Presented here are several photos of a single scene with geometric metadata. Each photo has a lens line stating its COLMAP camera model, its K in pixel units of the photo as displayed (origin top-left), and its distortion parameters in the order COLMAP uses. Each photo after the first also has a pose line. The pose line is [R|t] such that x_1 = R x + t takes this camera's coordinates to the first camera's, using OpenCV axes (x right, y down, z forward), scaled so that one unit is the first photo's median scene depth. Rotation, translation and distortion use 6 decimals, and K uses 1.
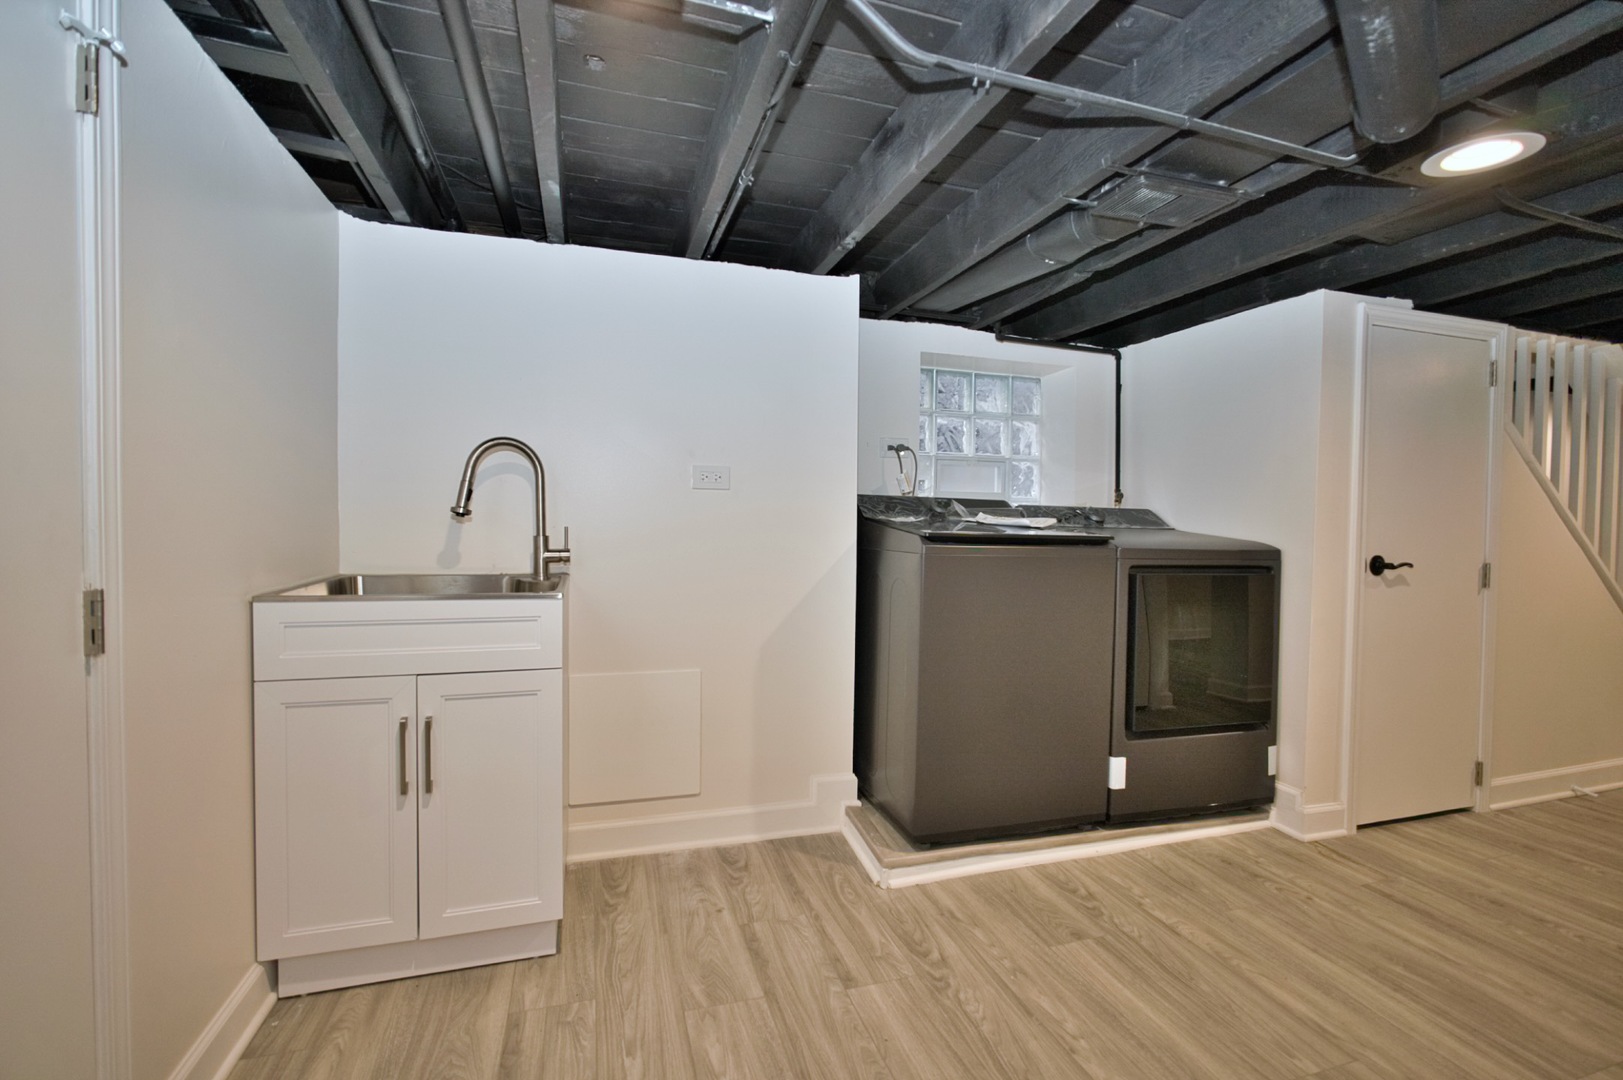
lens RADIAL K [[703.4, 0, 810.5], [0, 703.4, 540.4], [0, 0, 1]] dist [-0.025899, 0.007537]
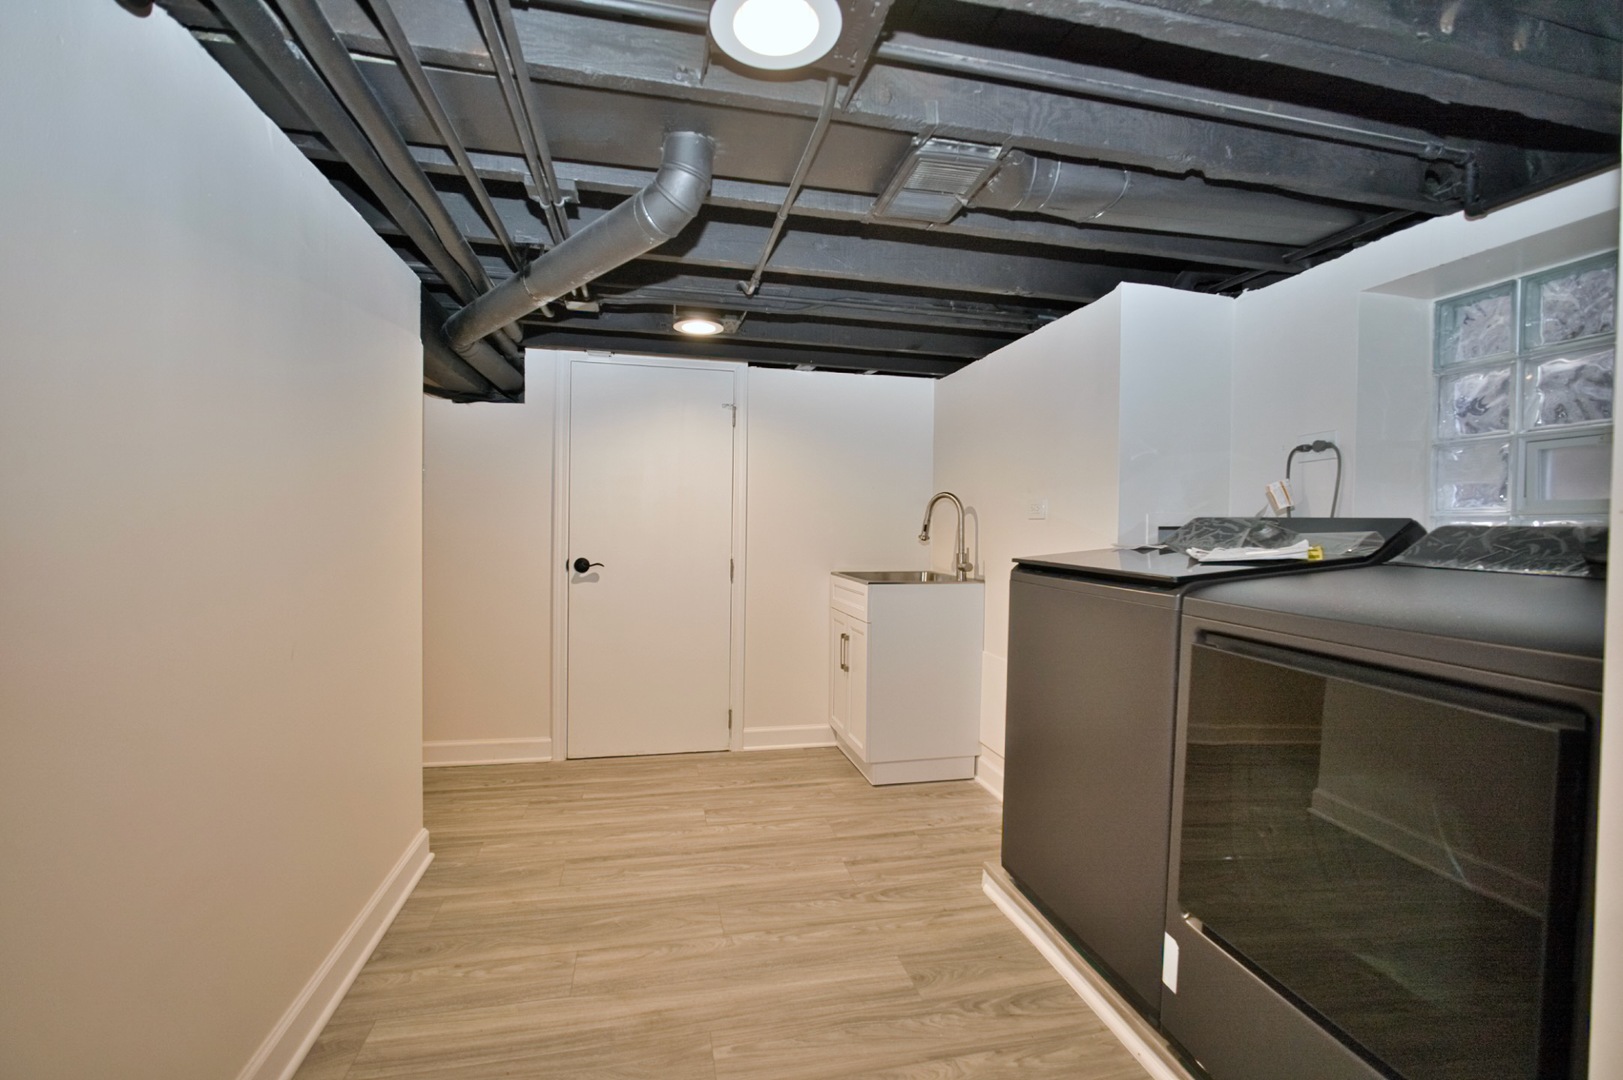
lens RADIAL K [[703.4, 0, 810.5], [0, 703.4, 540.4], [0, 0, 1]] dist [-0.025899, 0.007537]
pose [[-0.076148, 0.007621, -0.997067, 1.400357], [-0.040161, 0.999136, 0.010704, -0.045084], [0.996287, 0.040858, -0.075776, 0.929441]]
